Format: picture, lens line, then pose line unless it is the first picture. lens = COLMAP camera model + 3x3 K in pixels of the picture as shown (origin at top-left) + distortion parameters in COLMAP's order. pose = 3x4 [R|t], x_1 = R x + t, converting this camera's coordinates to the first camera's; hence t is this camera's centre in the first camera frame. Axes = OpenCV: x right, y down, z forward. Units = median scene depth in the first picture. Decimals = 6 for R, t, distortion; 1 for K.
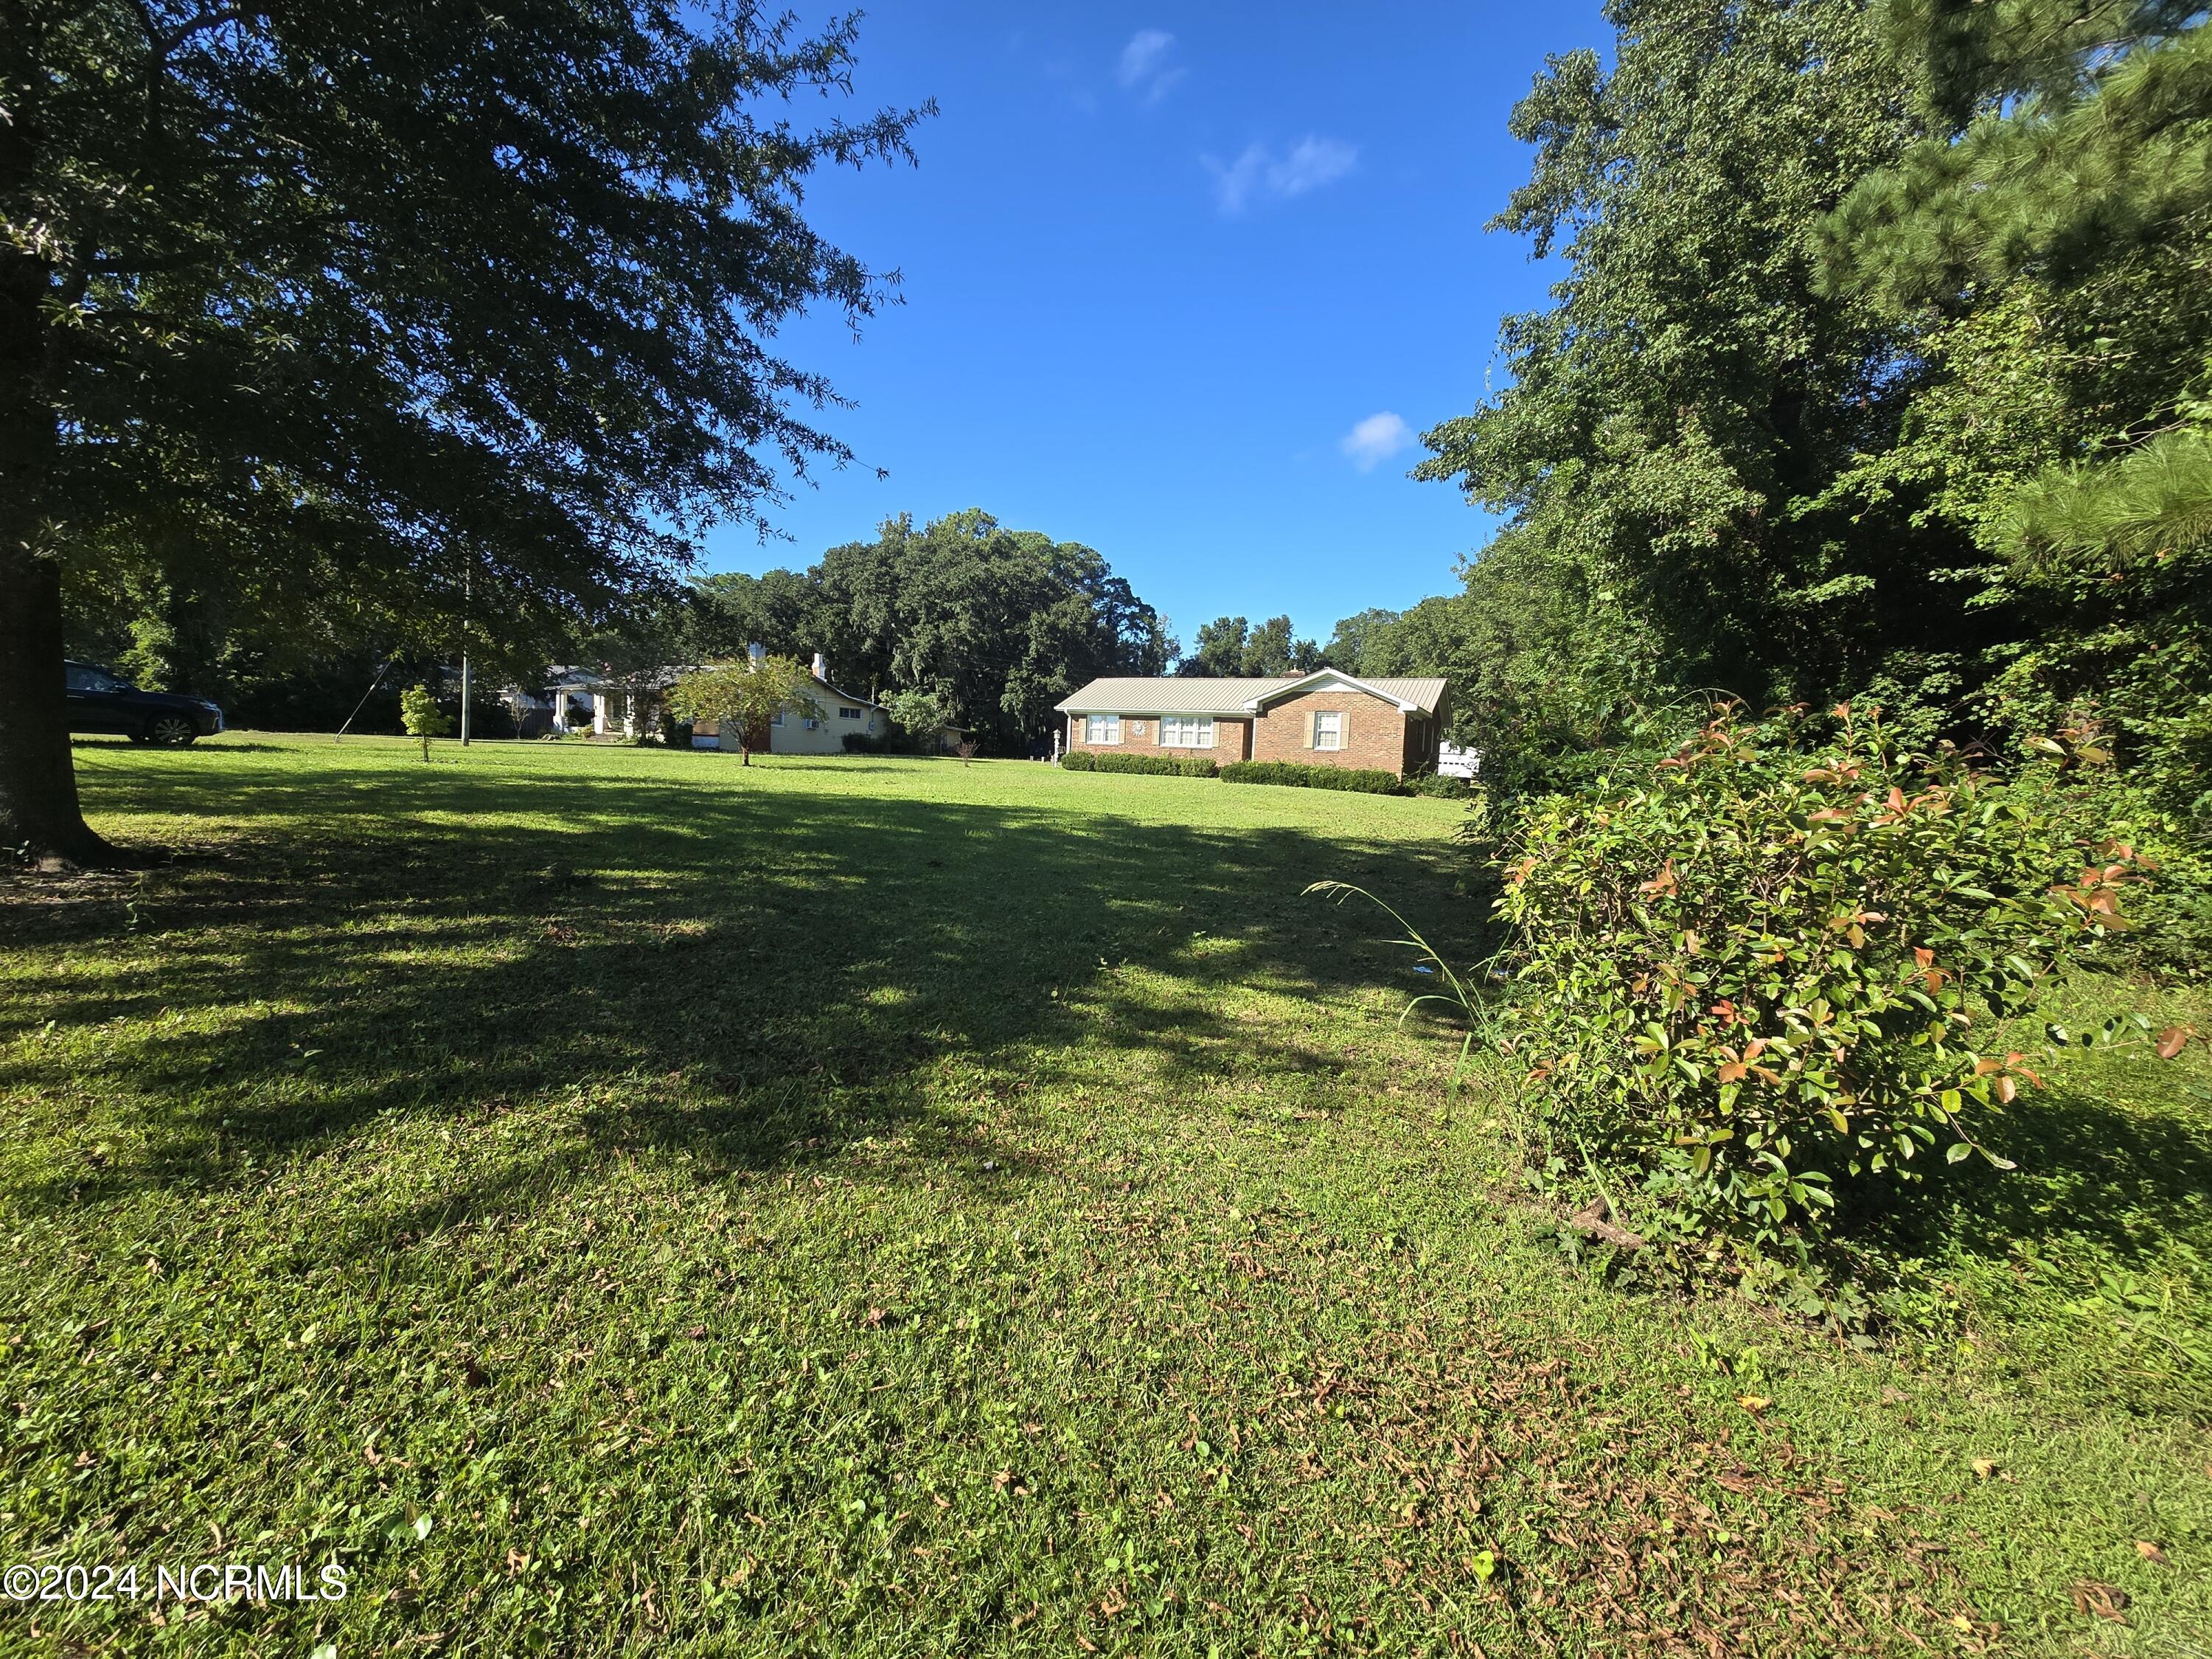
lens RADIAL K [[900.9, 0, 1110.9], [0, 900.9, 825.3], [0, 0, 1]] dist [-0.001434, 0.004305]
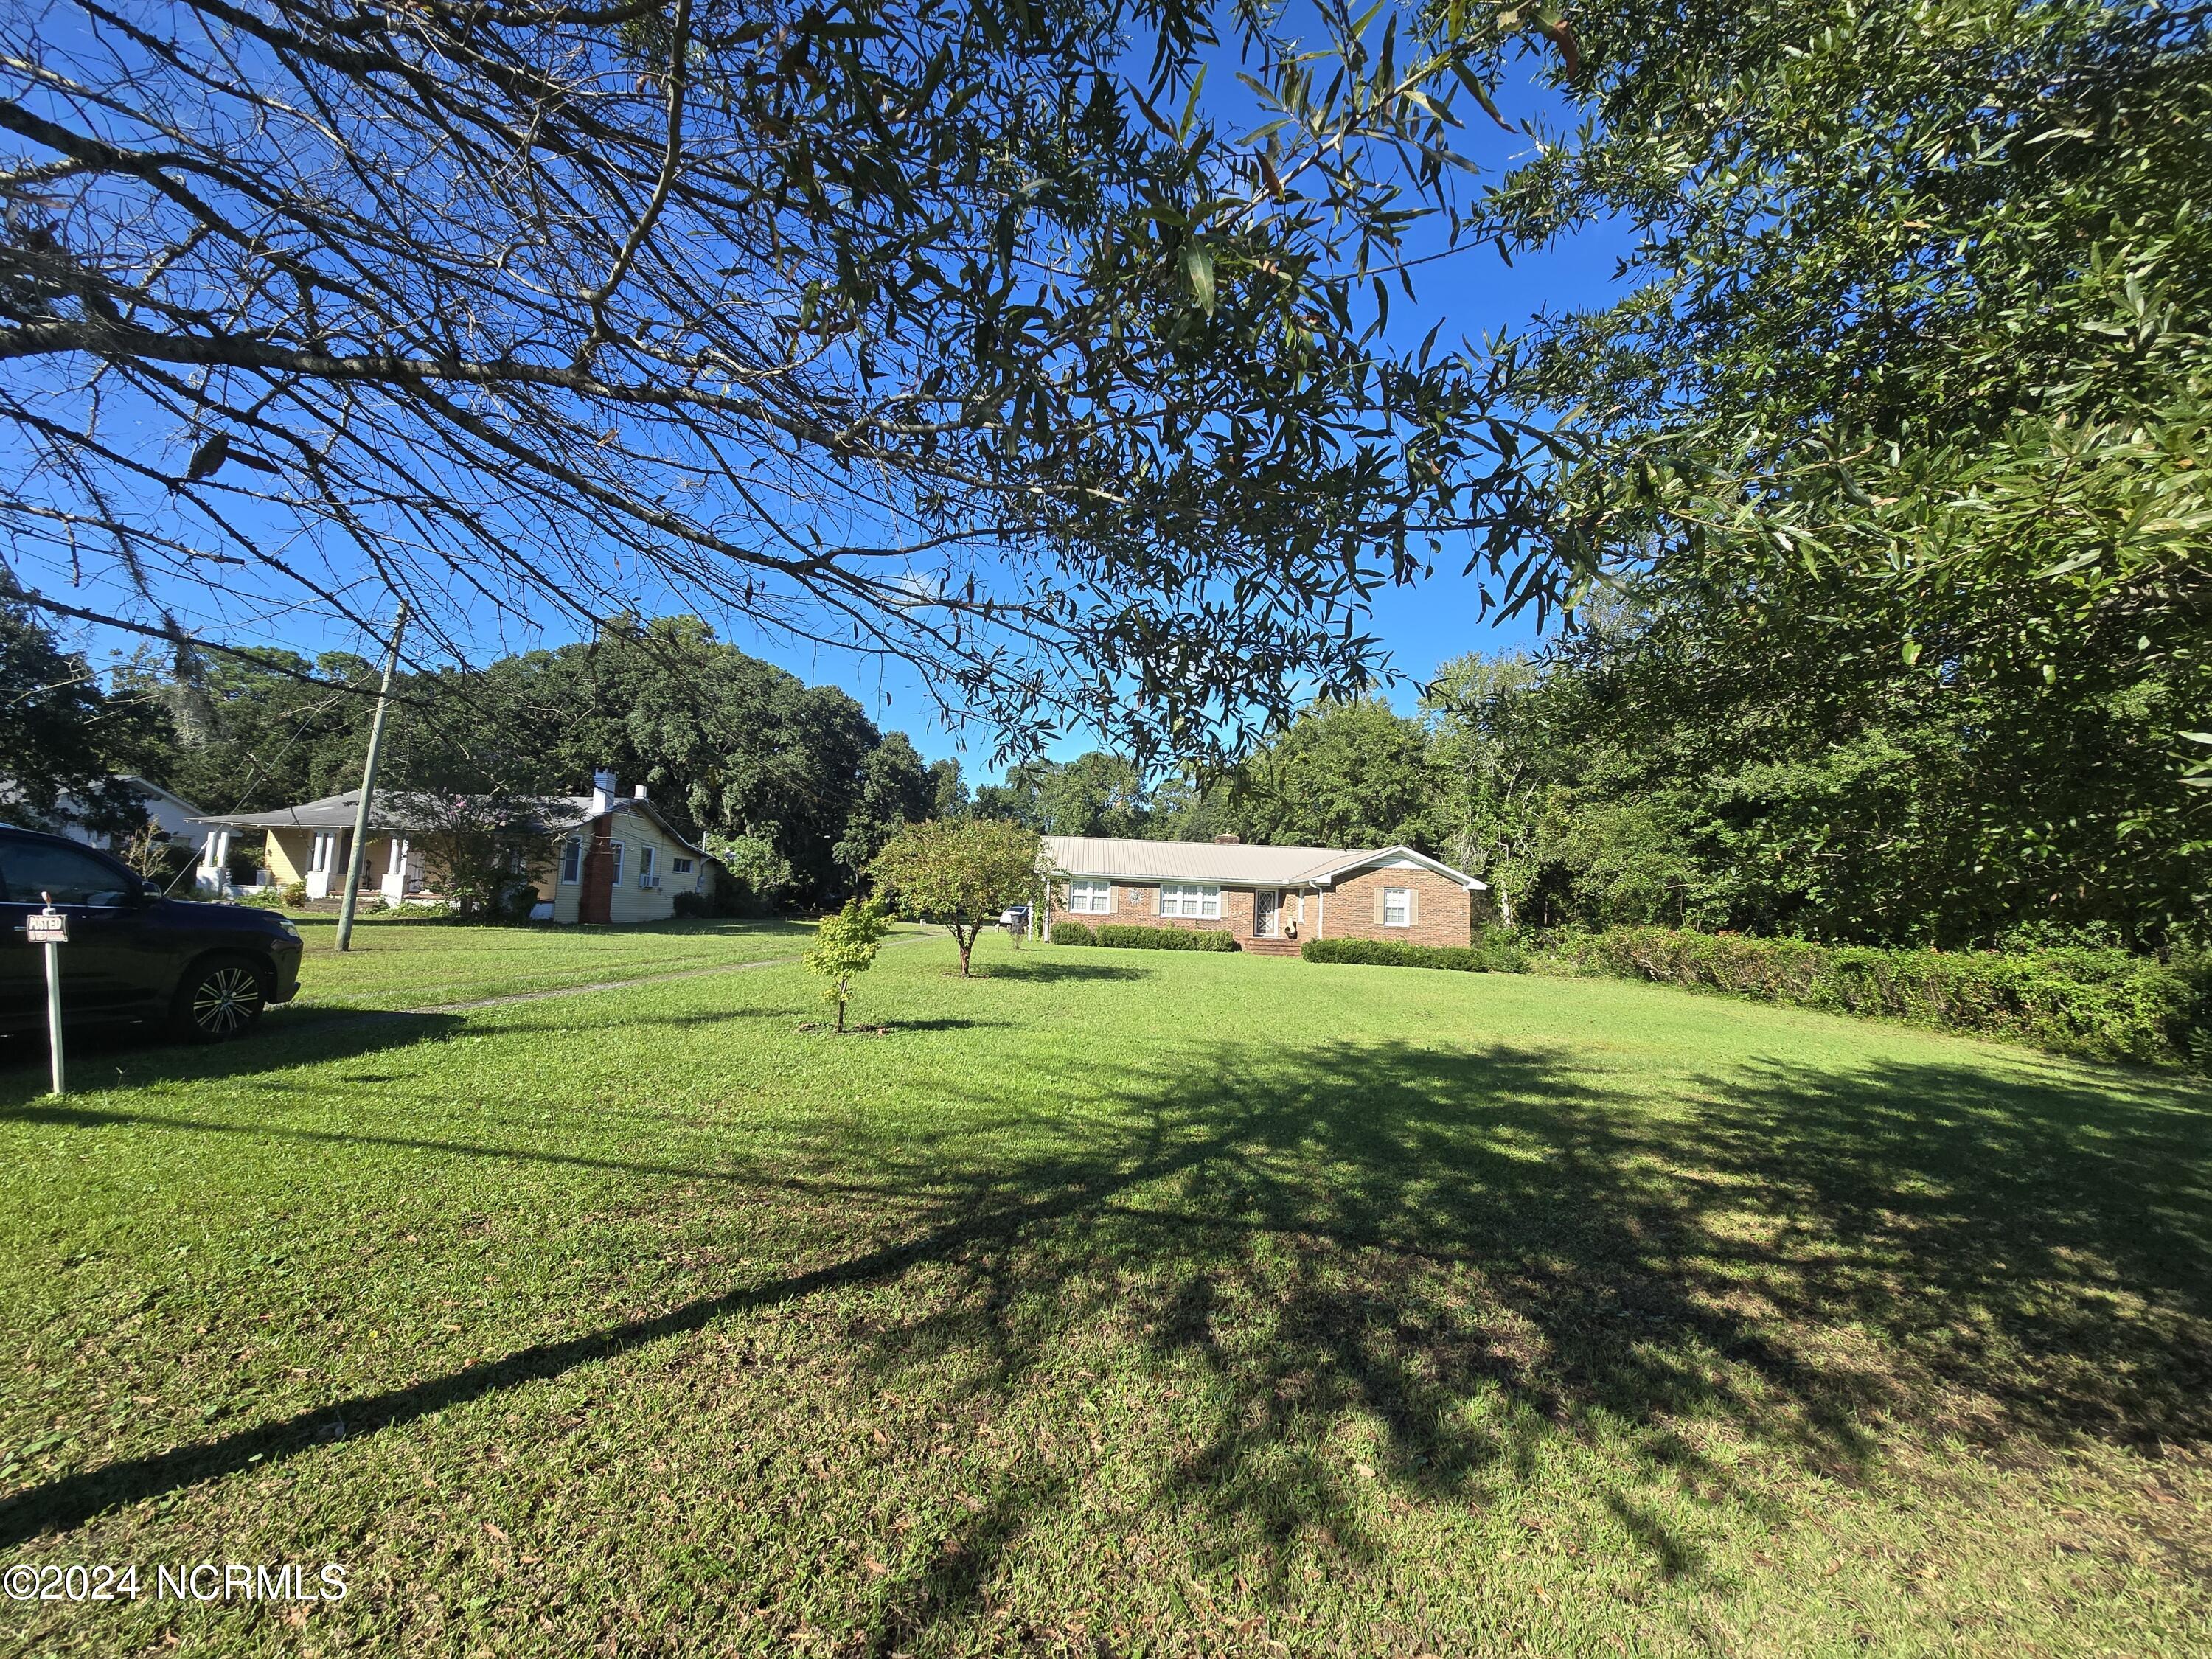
lens RADIAL K [[900.9, 0, 1110.9], [0, 900.9, 825.3], [0, 0, 1]] dist [-0.001434, 0.004305]
pose [[0.877502, 0.037011, 0.478143, -0.428091], [0.033550, 0.989837, -0.138190, -0.055502], [-0.478399, 0.137304, 0.867342, 0.225755]]
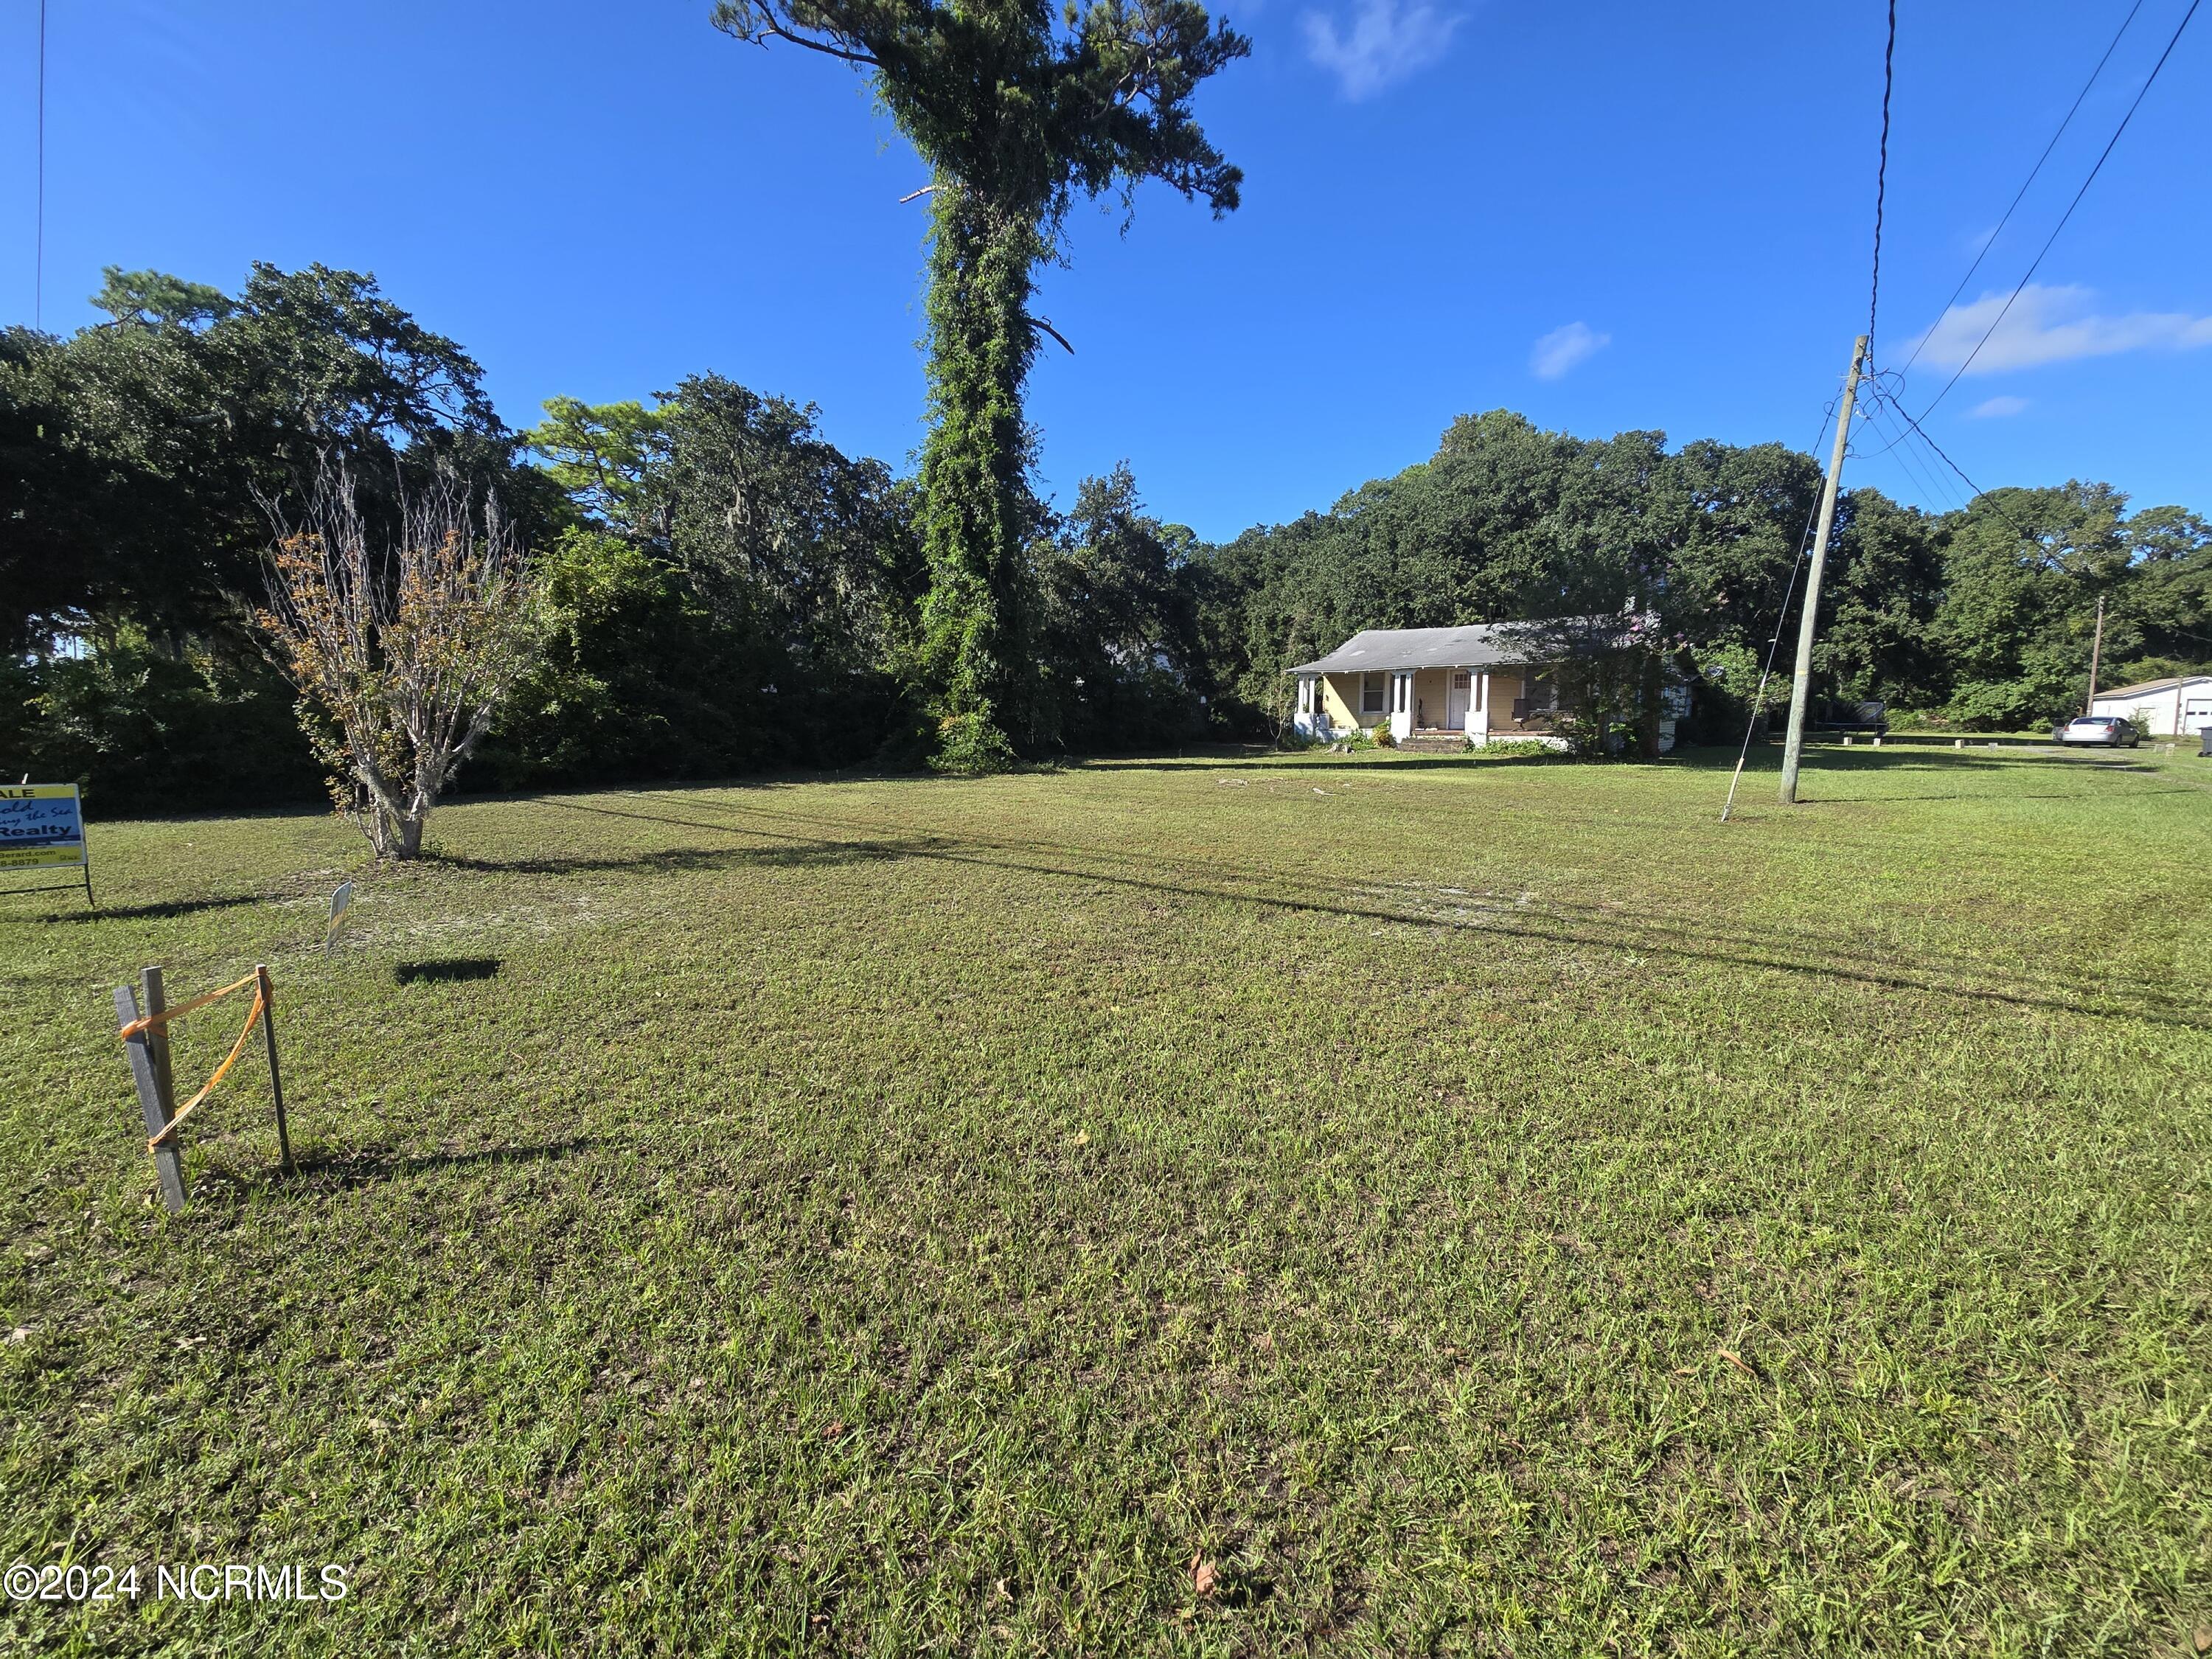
lens RADIAL K [[900.9, 0, 1110.9], [0, 900.9, 825.3], [0, 0, 1]] dist [-0.001434, 0.004305]
pose [[0.984322, -0.025641, -0.174505, -0.735301], [0.032006, 0.998917, 0.033760, -0.079616], [0.173450, -0.038816, 0.984077, 0.389433]]
